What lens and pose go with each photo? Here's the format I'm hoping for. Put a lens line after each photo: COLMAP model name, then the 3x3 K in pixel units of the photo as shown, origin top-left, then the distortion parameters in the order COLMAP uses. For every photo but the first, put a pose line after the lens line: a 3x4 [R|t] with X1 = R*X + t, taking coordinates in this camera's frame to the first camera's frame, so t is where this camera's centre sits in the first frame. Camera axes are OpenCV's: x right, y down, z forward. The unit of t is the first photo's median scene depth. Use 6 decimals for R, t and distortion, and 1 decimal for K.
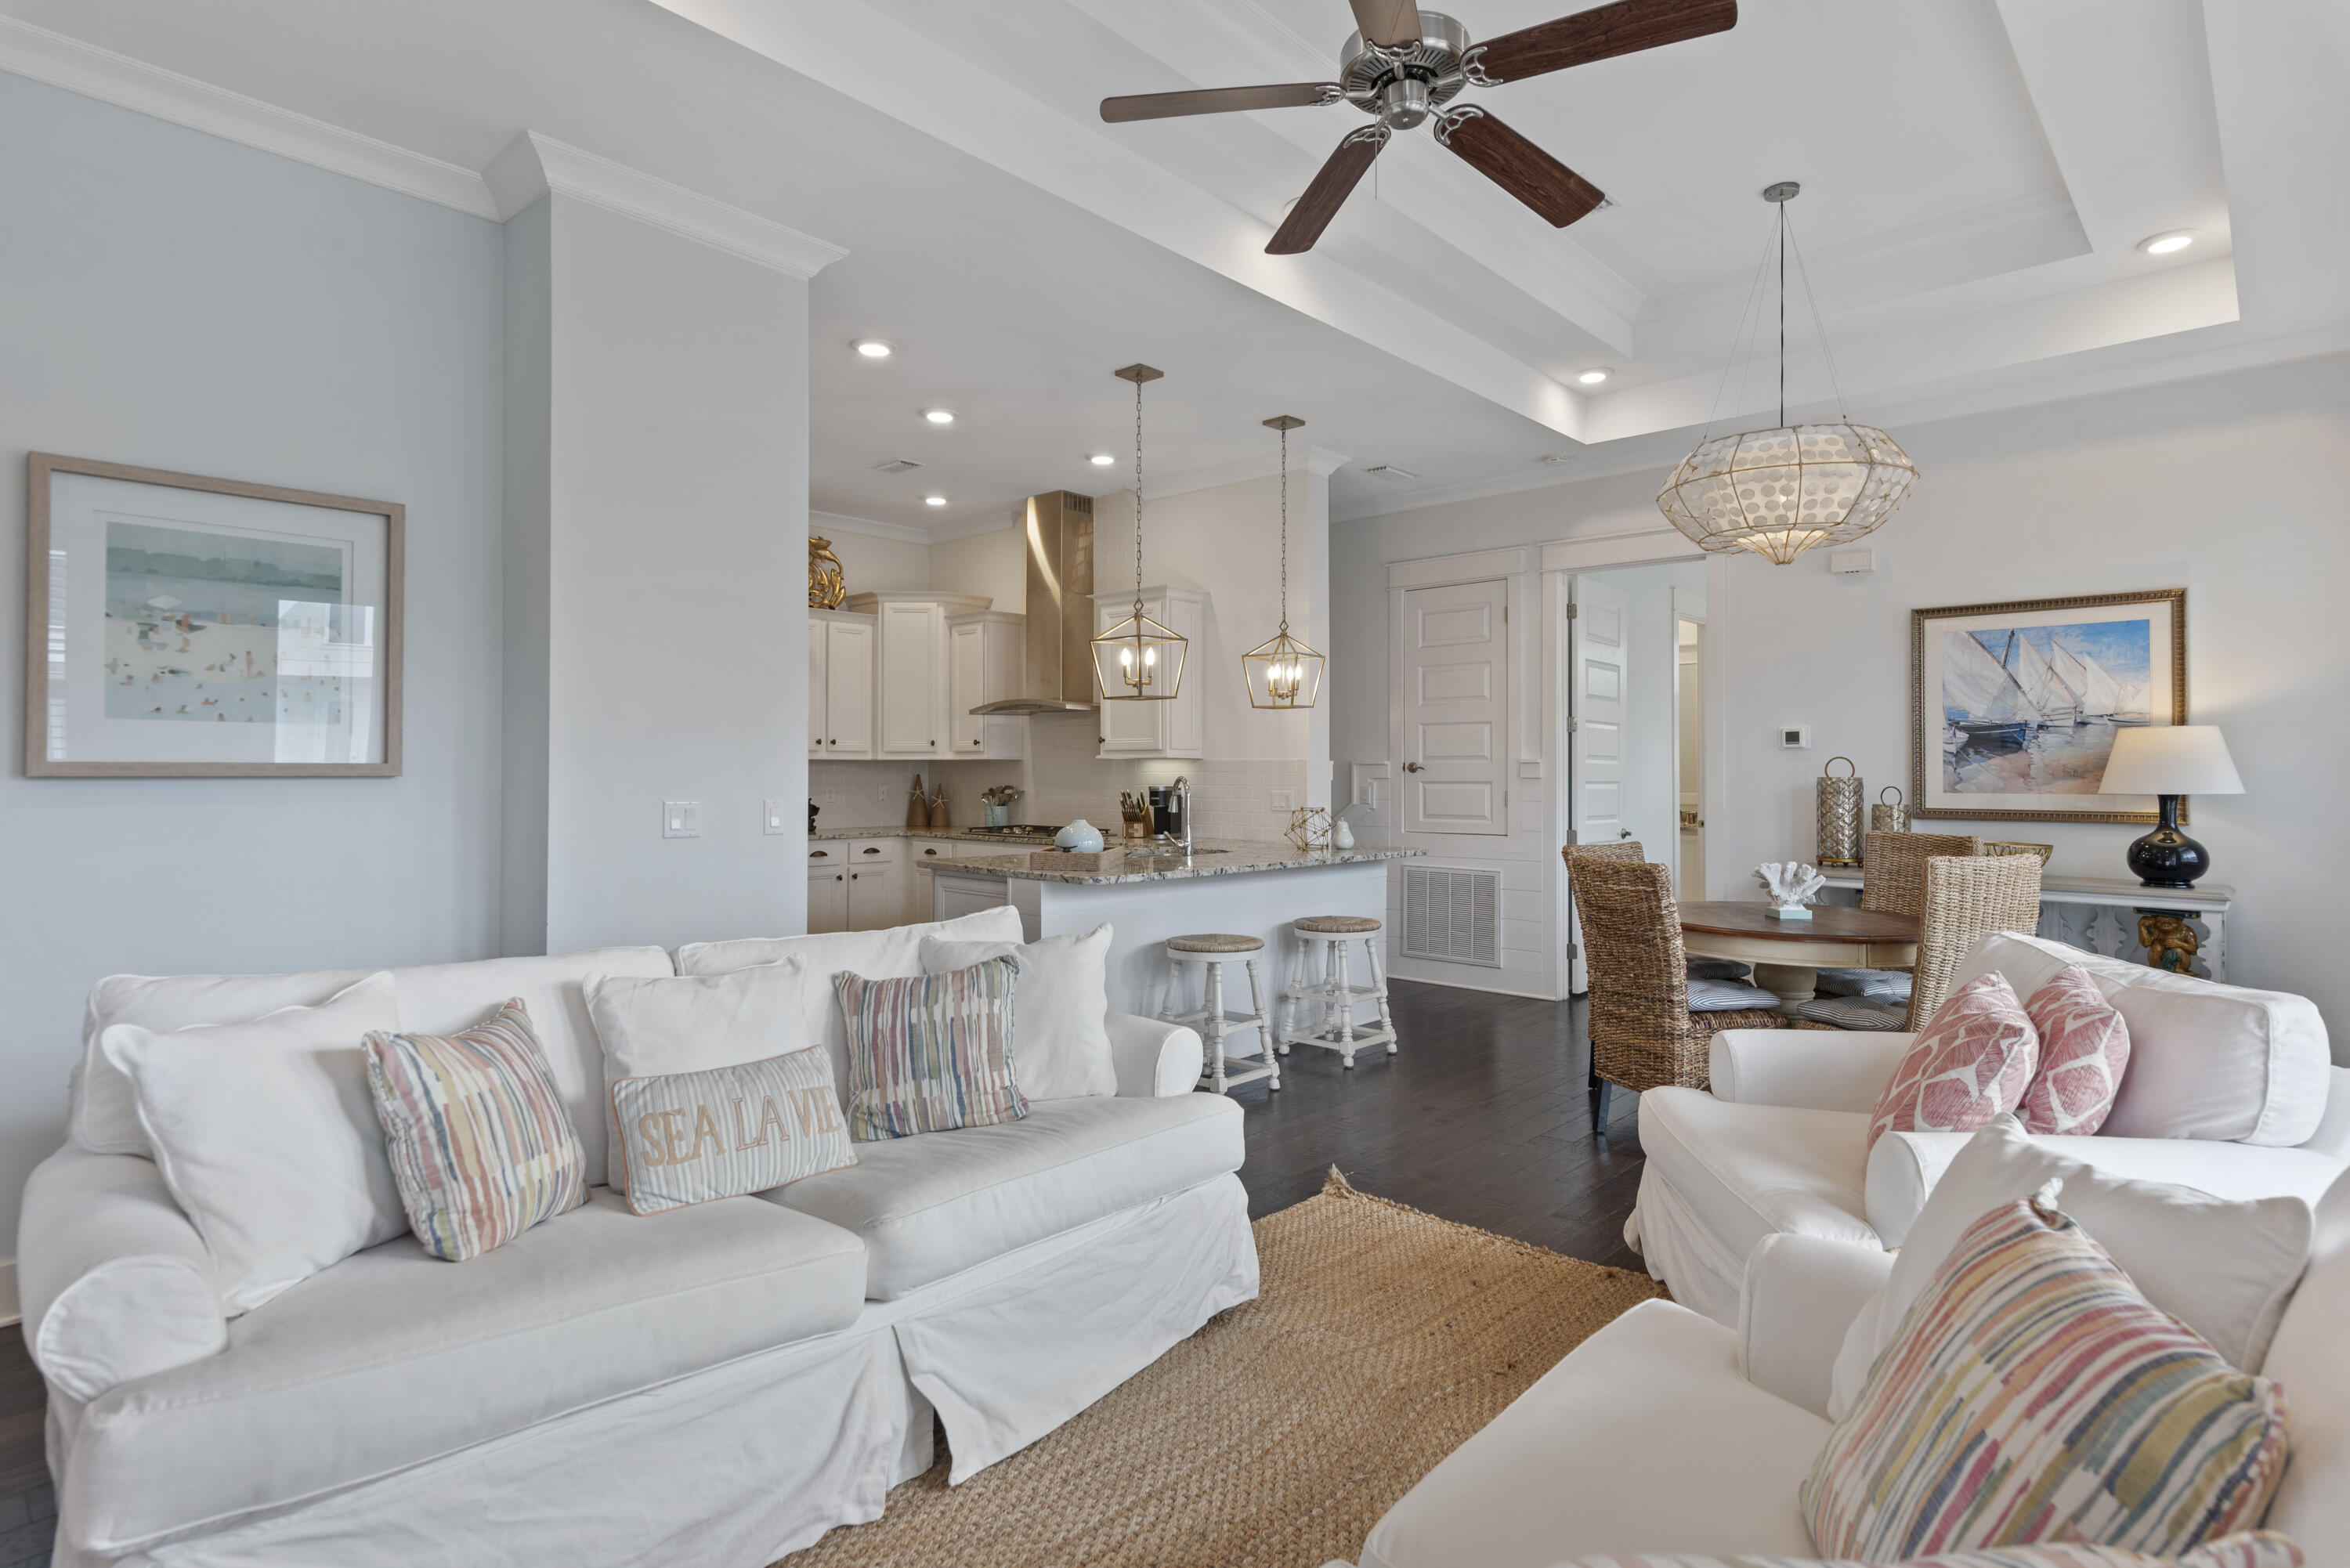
lens RADIAL K [[1144.4, 0, 1175.0], [0, 1144.4, 784.0], [0, 0, 1]] dist [-0.000629, 0.000589]
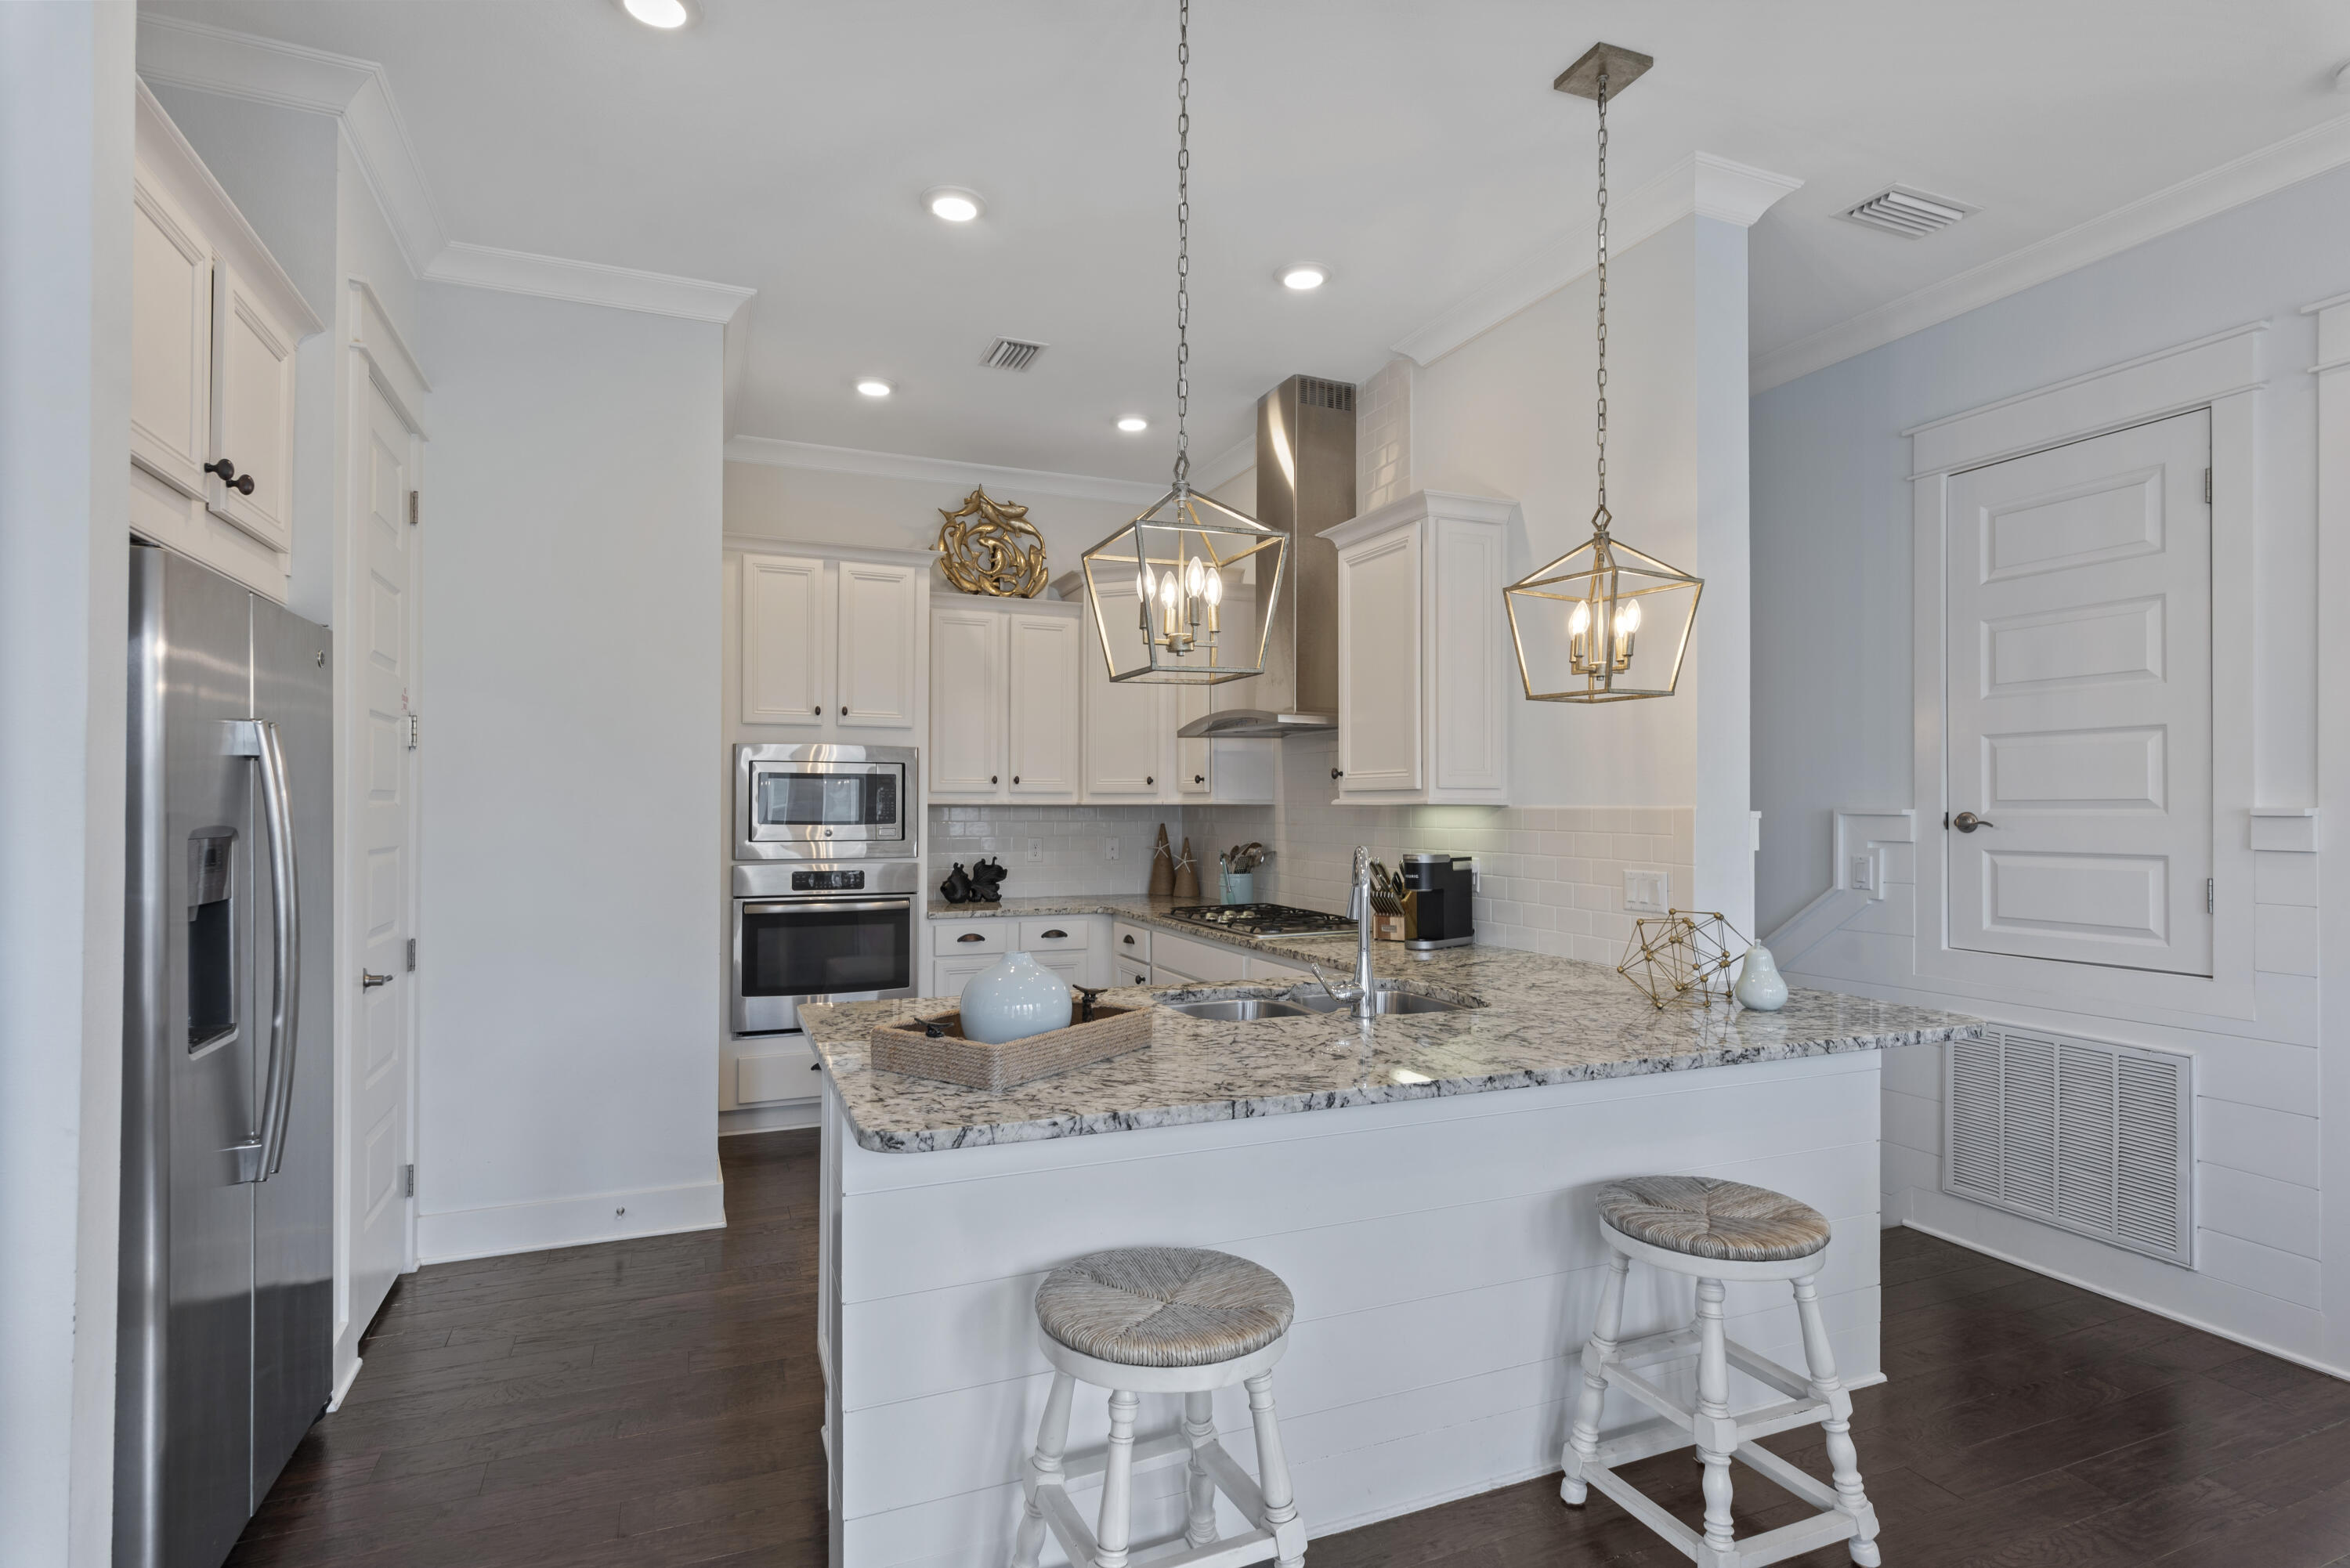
lens RADIAL K [[1167.4, 0, 1172.4], [0, 1167.4, 806.1], [0, 0, 1]] dist [0.002659, 0.002060]
pose [[0.913223, 0.001959, -0.407455, 0.103342], [-0.007984, 0.999882, -0.013086, -0.012632], [0.407381, 0.015204, 0.913132, 0.406889]]
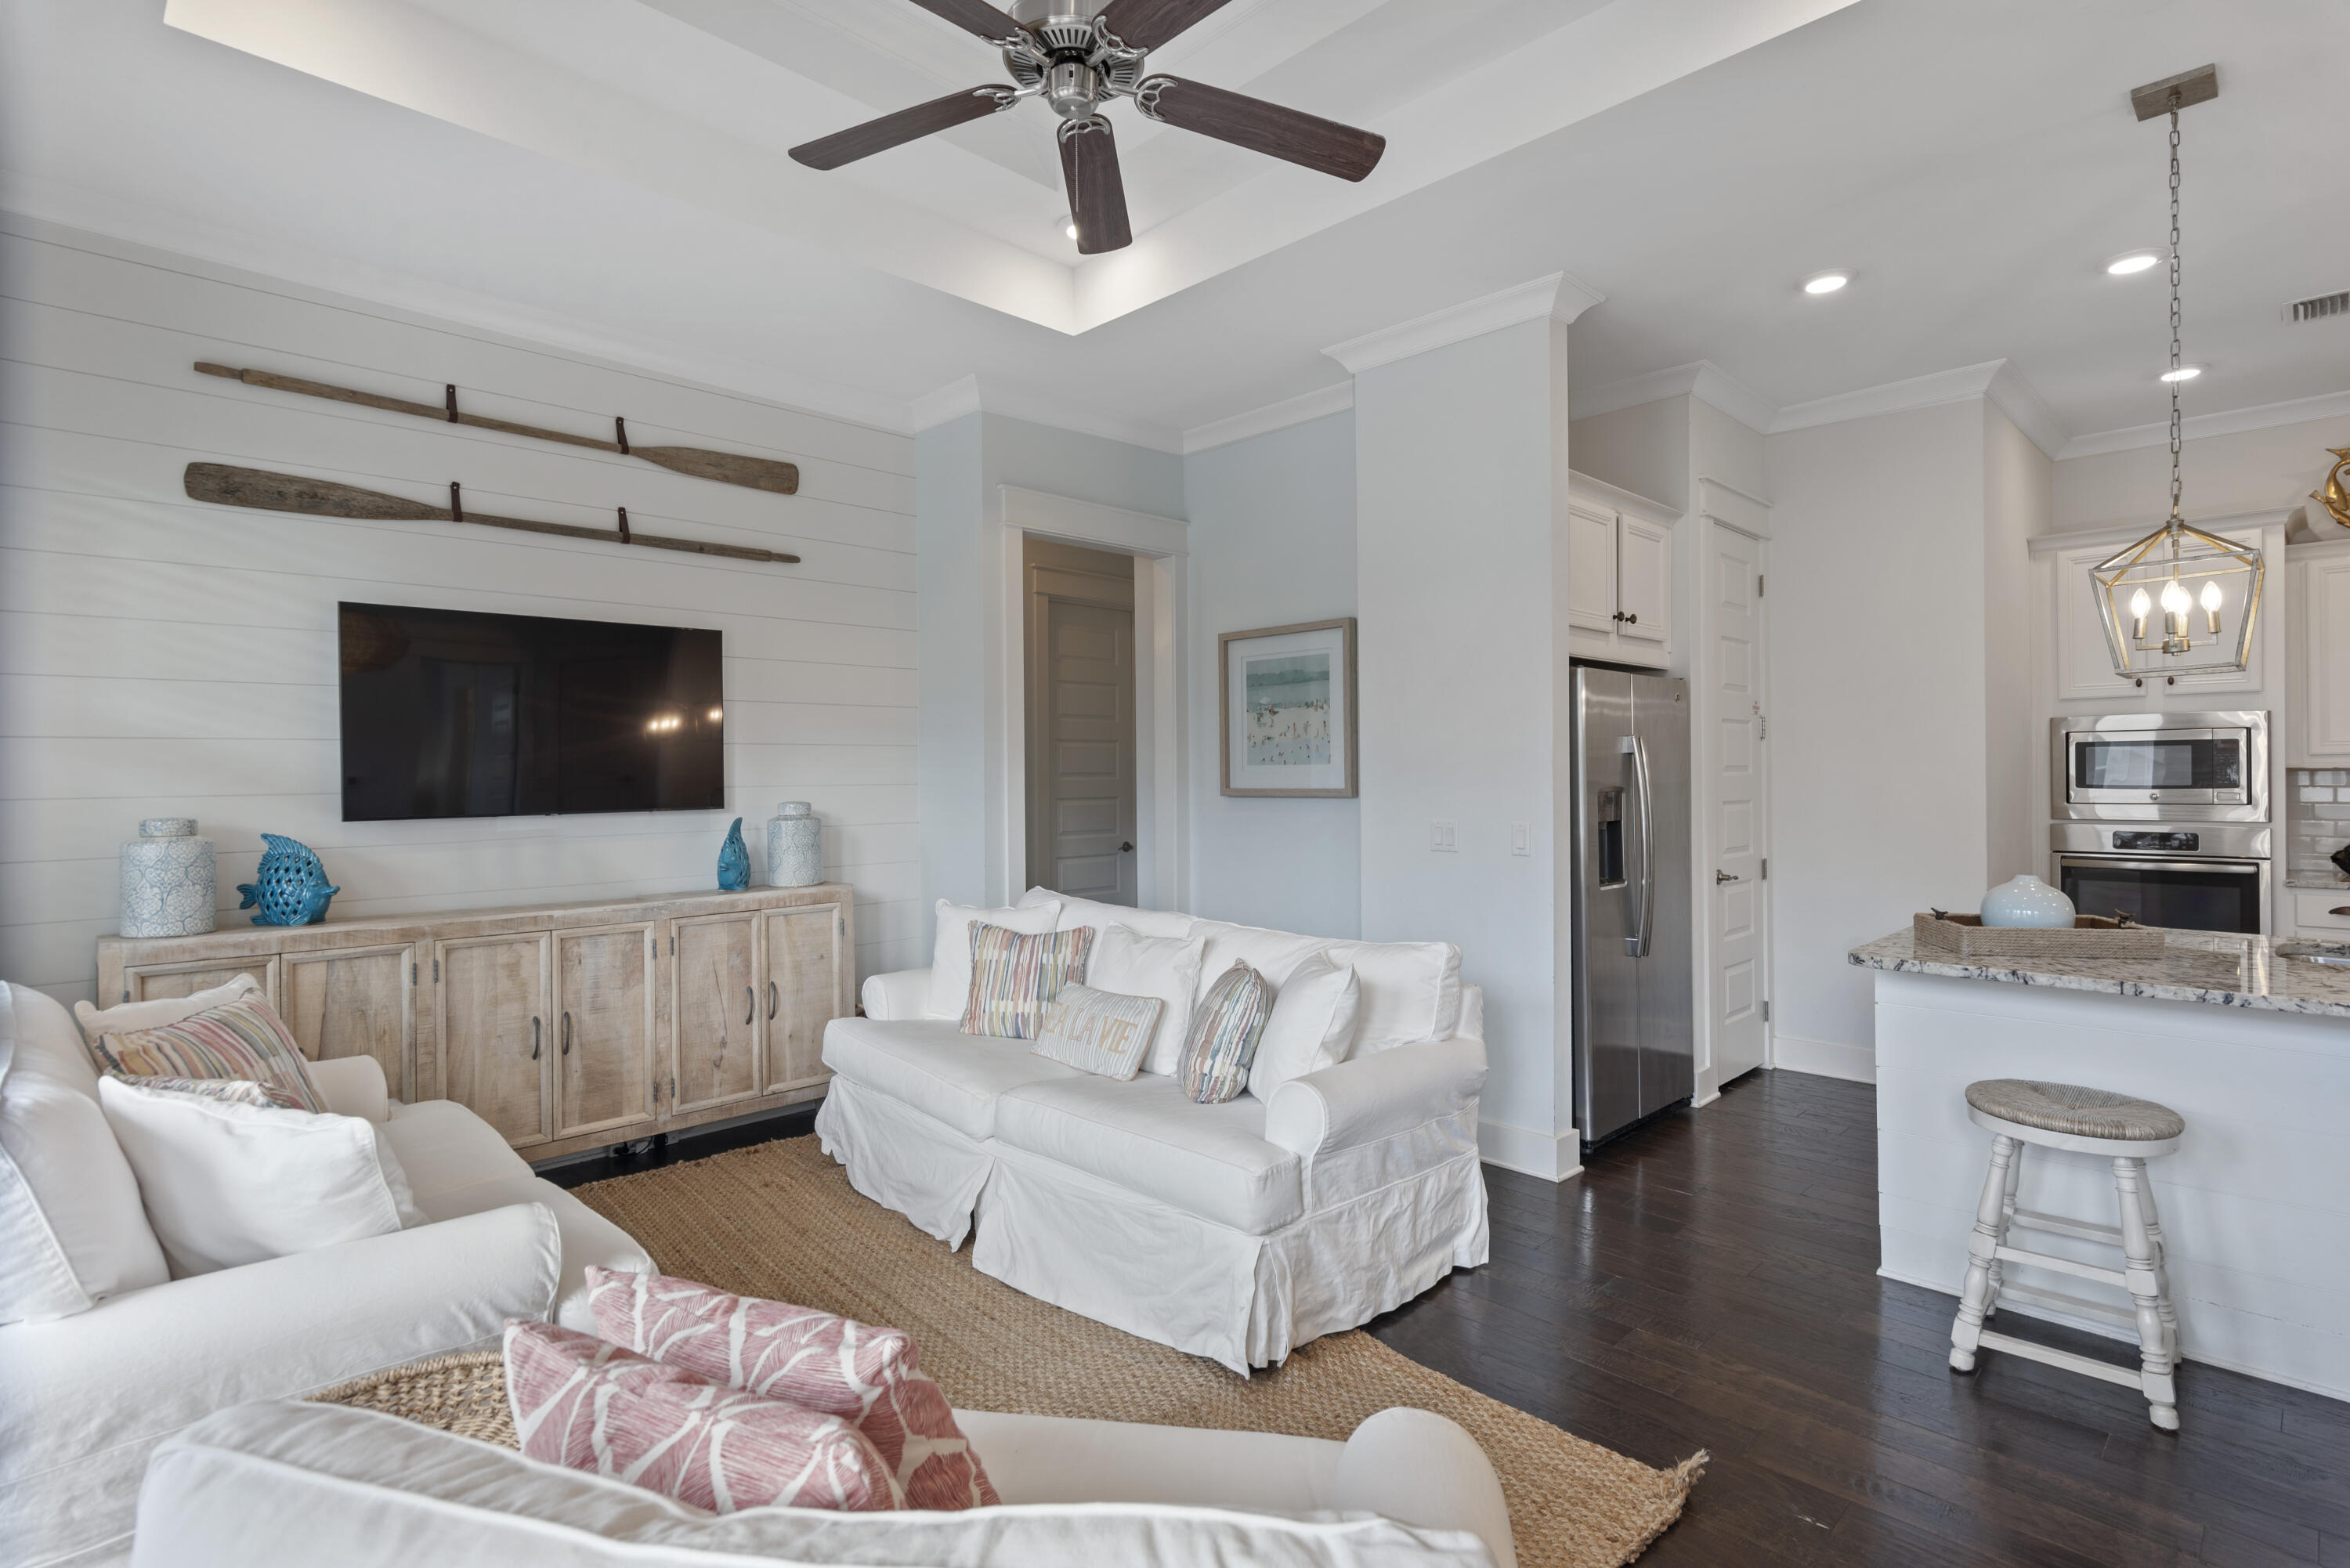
lens RADIAL K [[1144.4, 0, 1175.0], [0, 1144.4, 784.0], [0, 0, 1]] dist [-0.000629, 0.000589]
pose [[-0.037055, 0.005356, -0.999299, 0.384861], [-0.004491, 0.999975, 0.005526, -0.013216], [0.999303, 0.004693, -0.037030, 0.364783]]
